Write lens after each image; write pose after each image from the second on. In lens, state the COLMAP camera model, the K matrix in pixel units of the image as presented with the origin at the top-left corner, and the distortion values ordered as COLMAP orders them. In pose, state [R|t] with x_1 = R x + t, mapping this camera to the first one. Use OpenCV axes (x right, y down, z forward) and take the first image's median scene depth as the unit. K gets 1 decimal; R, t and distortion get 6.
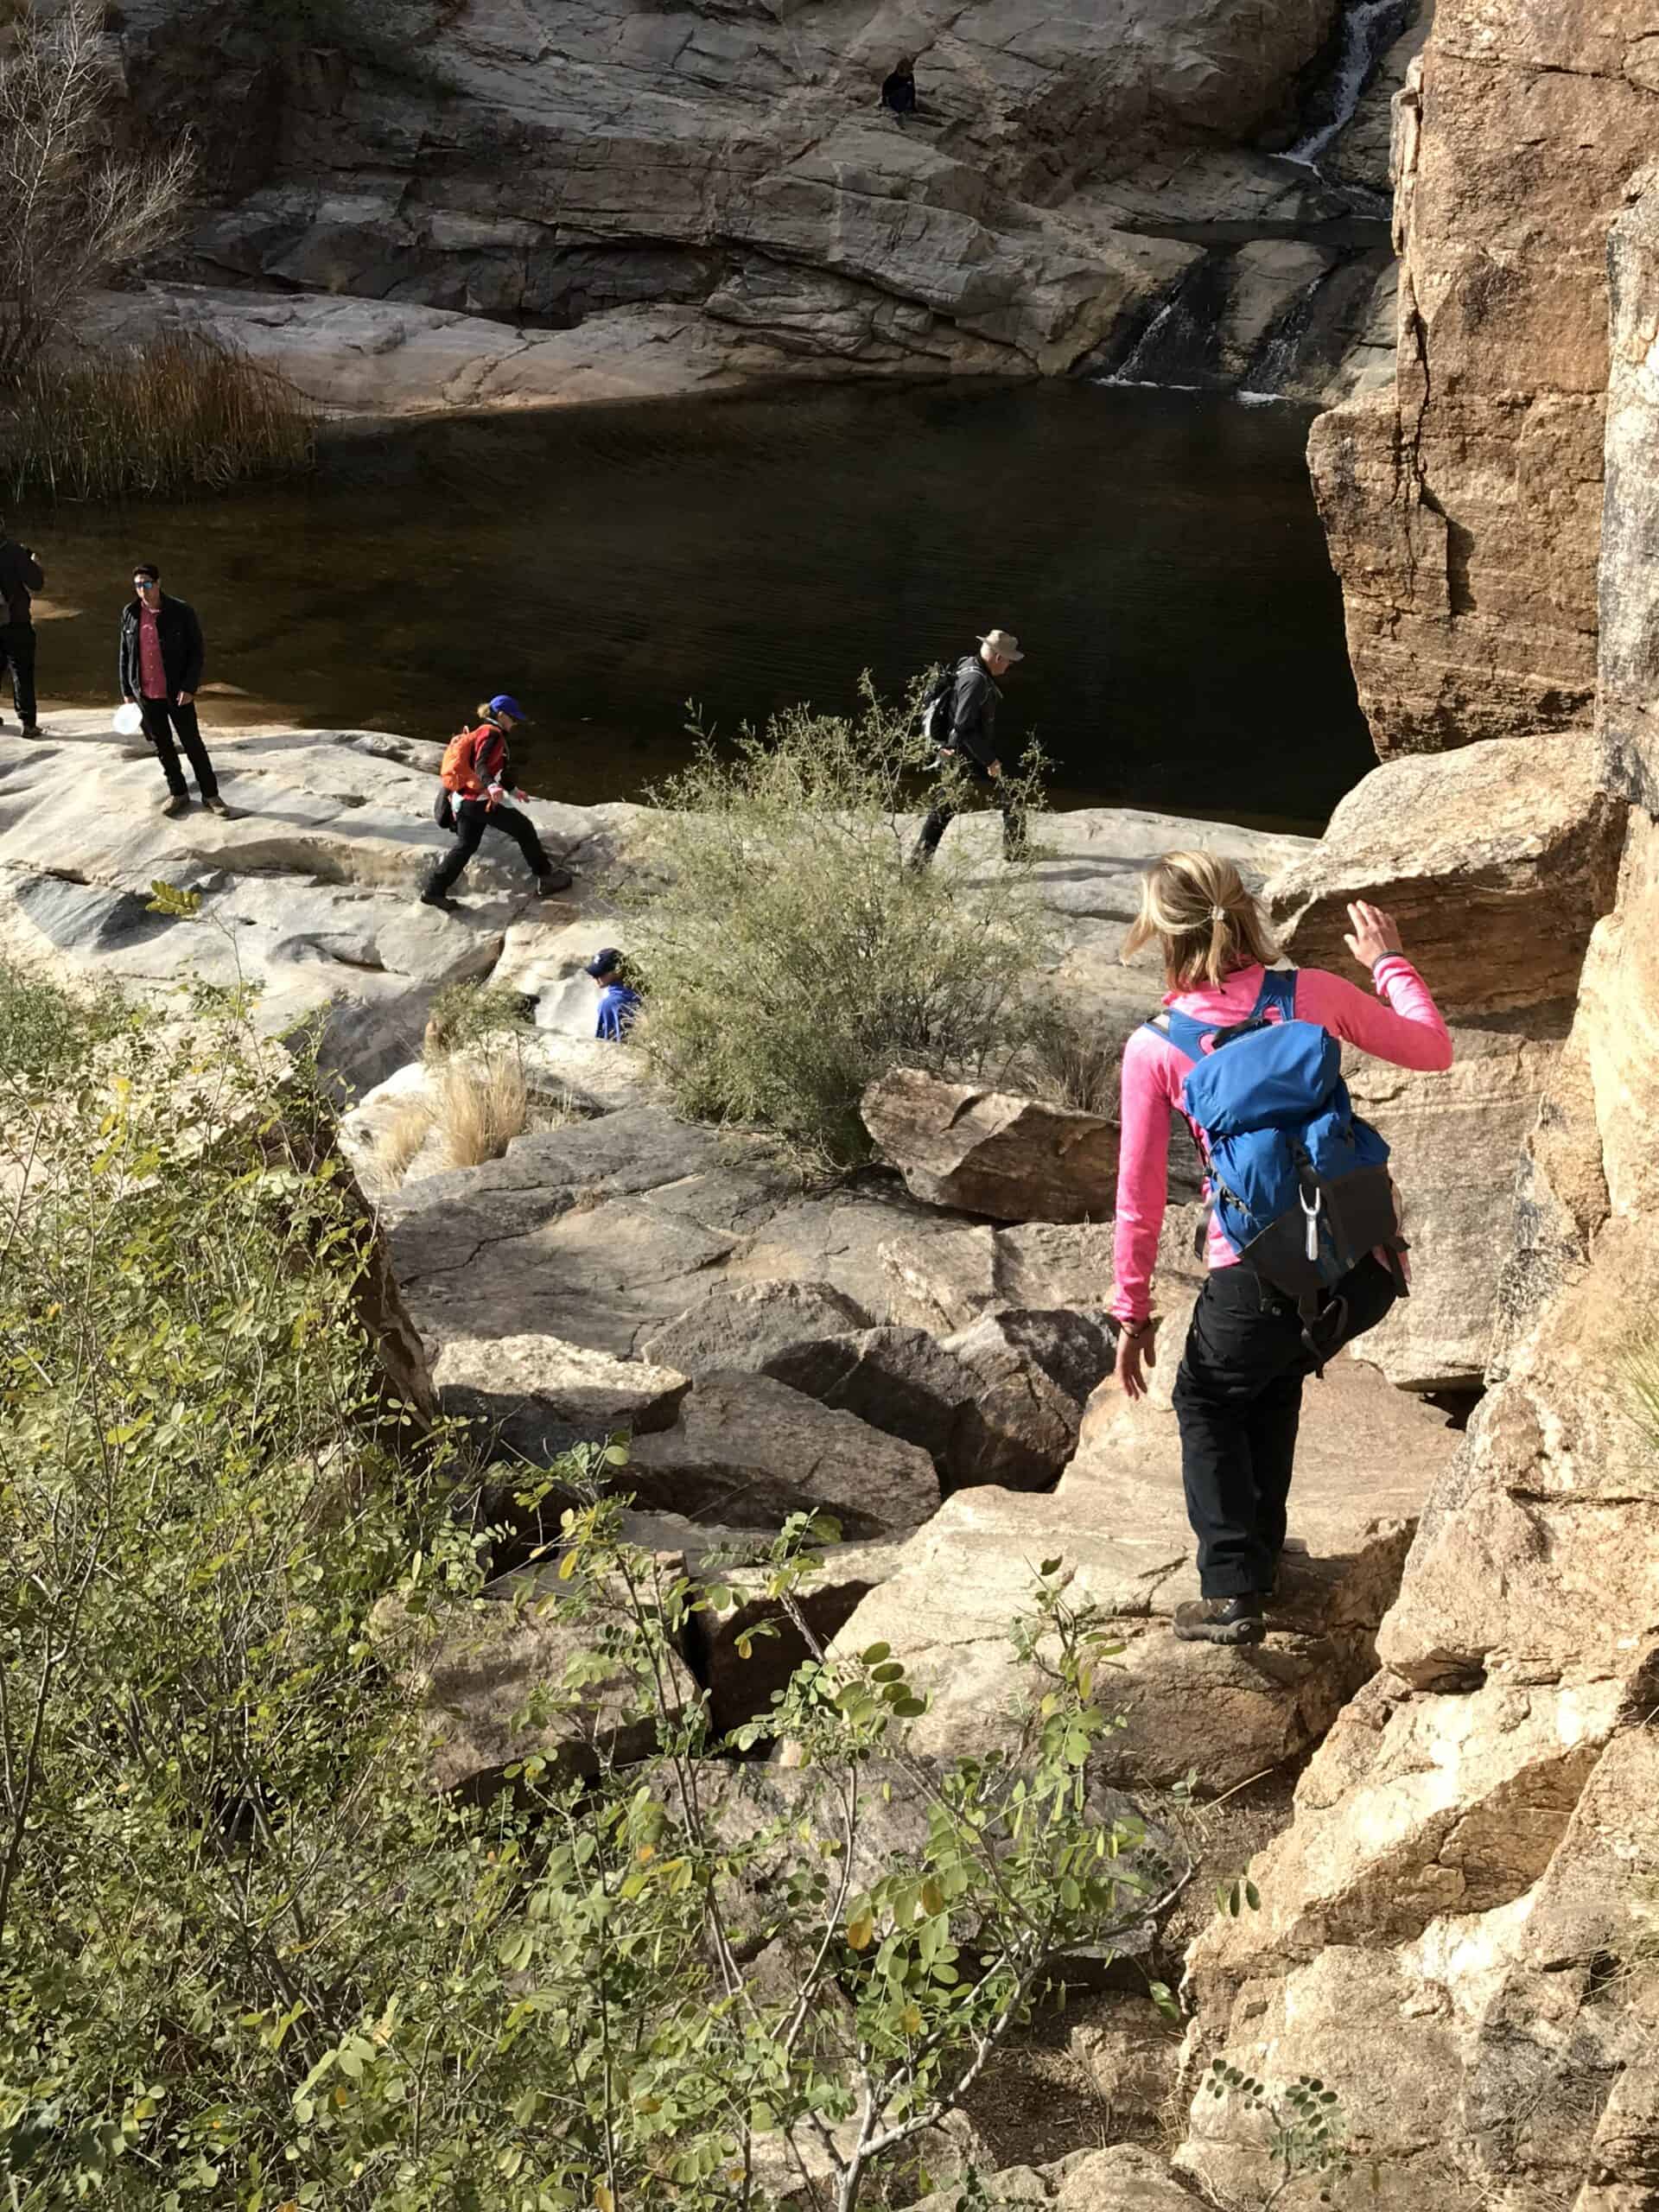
lens RADIAL K [[2768.7, 0, 829.5], [0, 2768.7, 1106.3], [0, 0, 1]] dist [-0.003326, 0.000000]
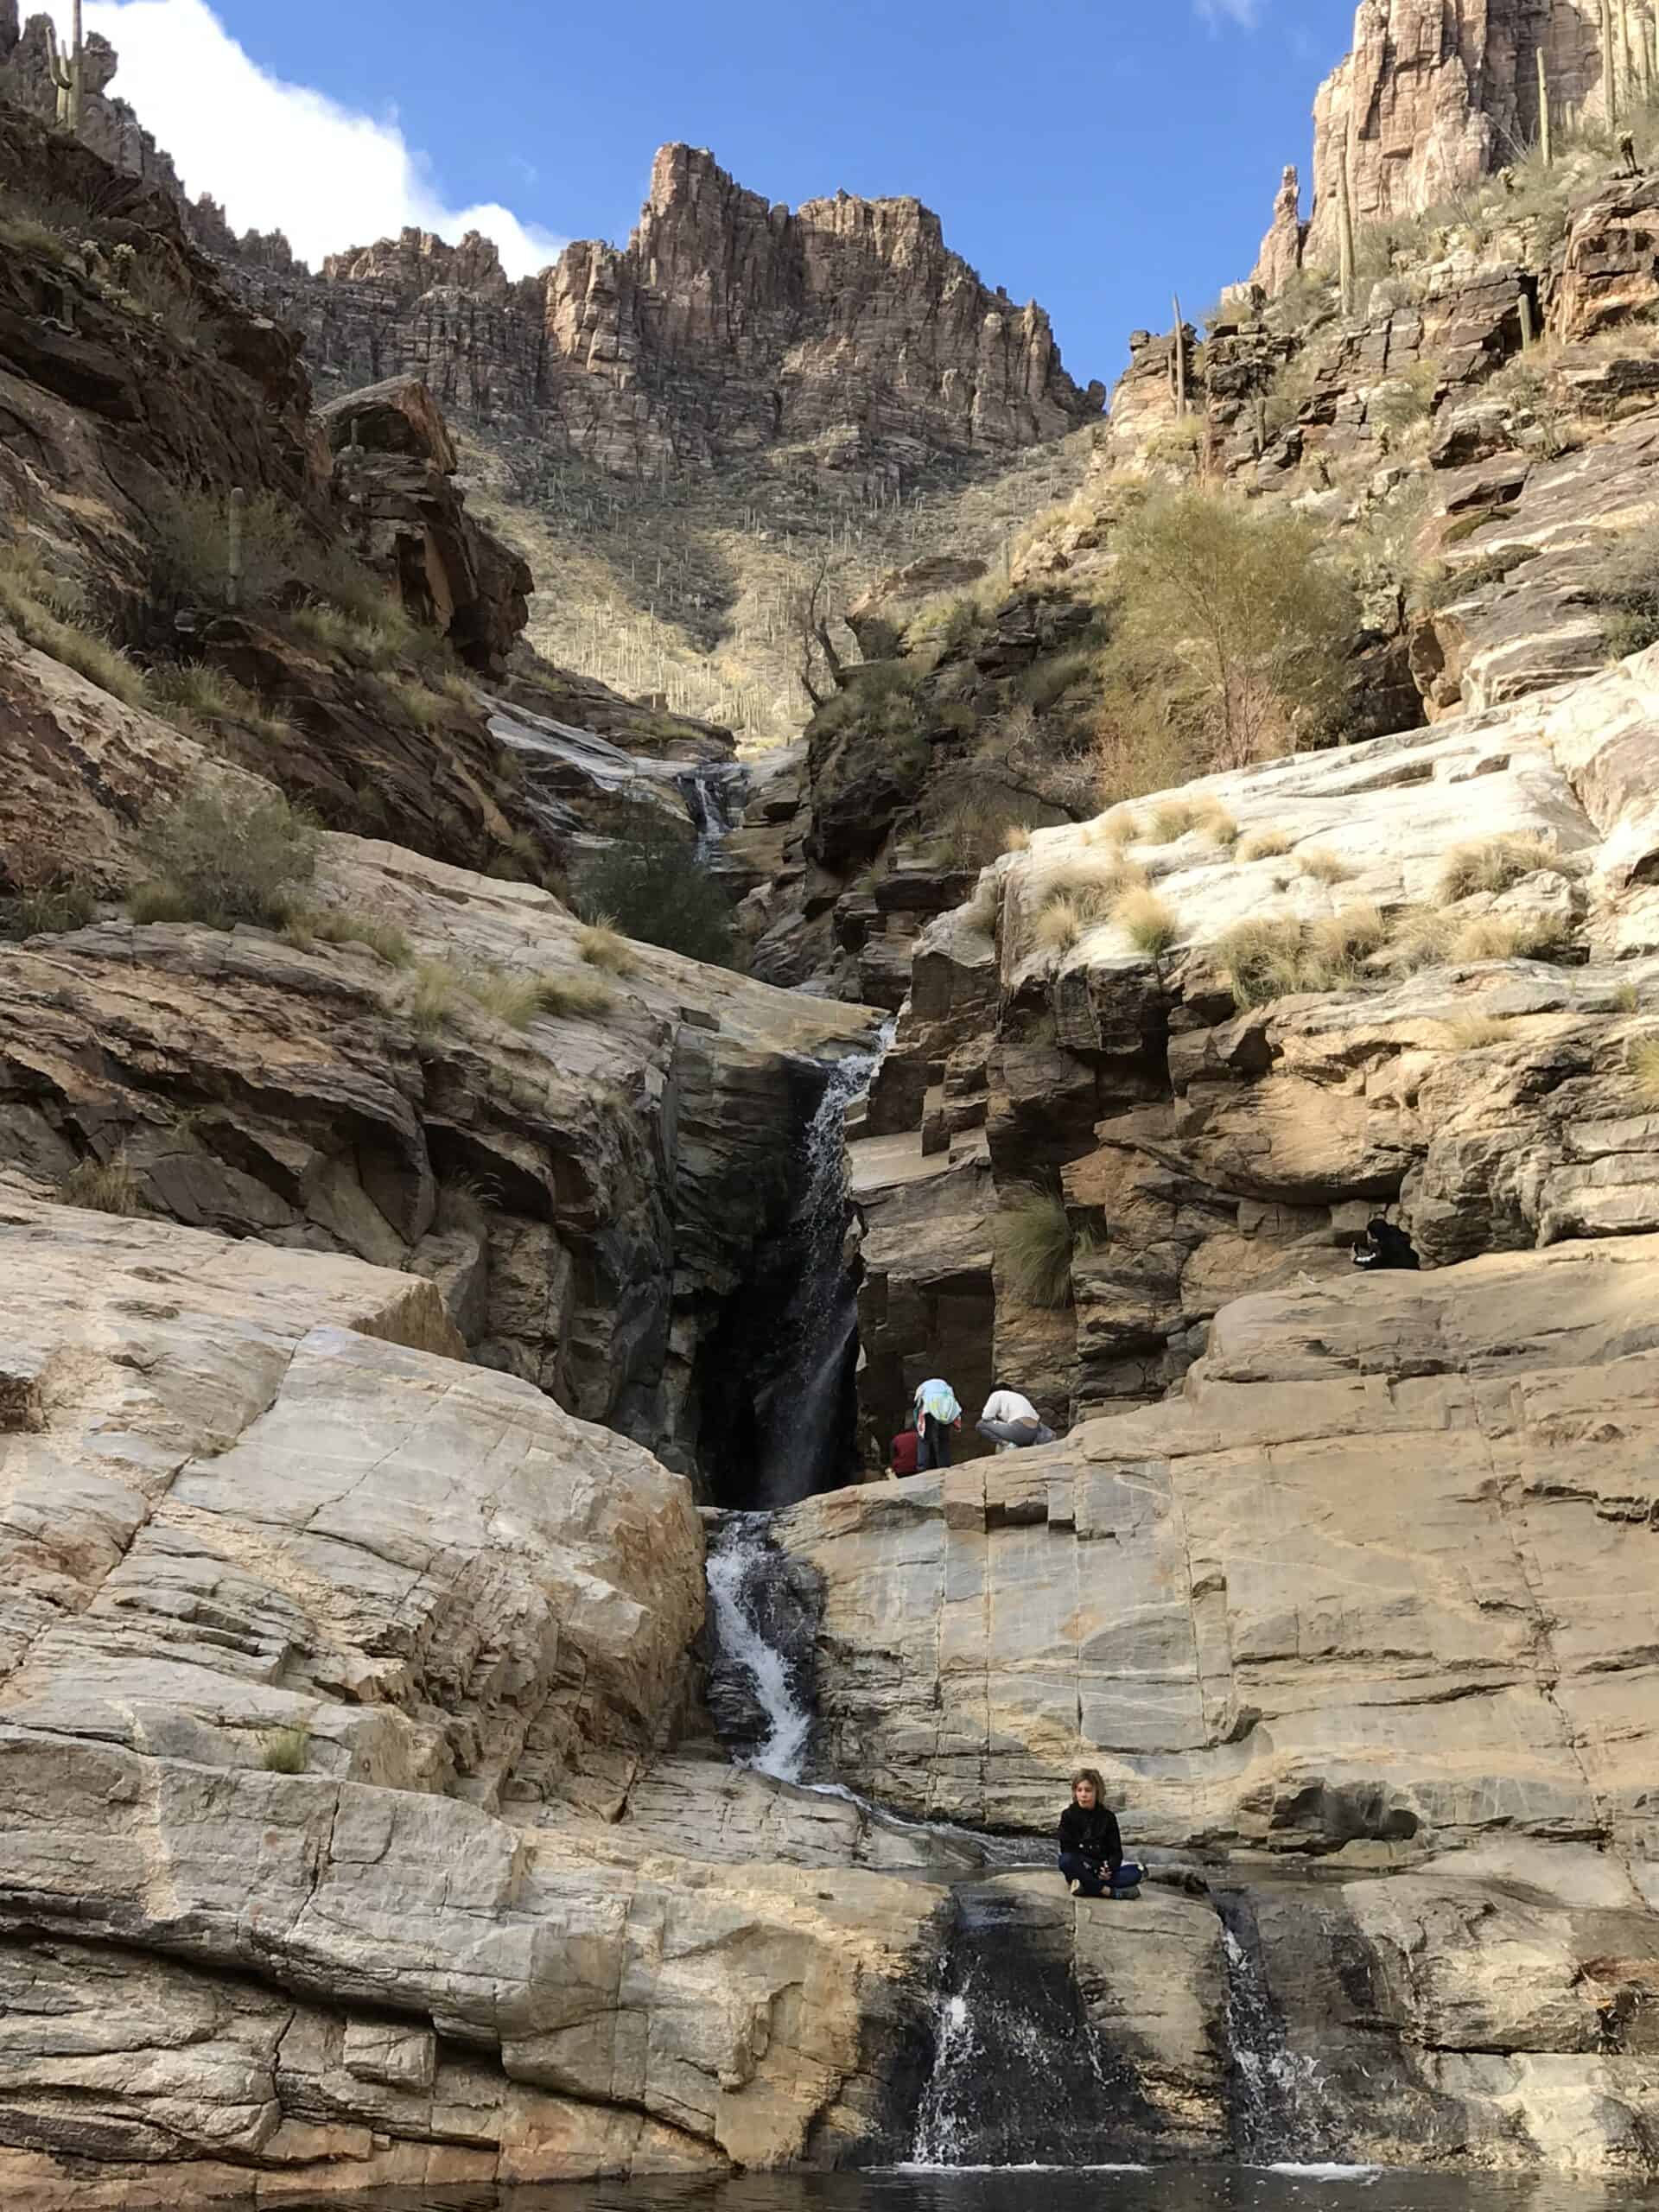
lens RADIAL K [[3467.7, 0, 830.2], [0, 3467.7, 1106.8], [0, 0, 1]] dist [-0.028197, 0.000000]
pose [[0.850958, 0.103787, 0.514877, -0.181179], [0.219322, 0.820513, -0.527878, -0.122483], [-0.477251, 0.562126, 0.675460, 0.564369]]
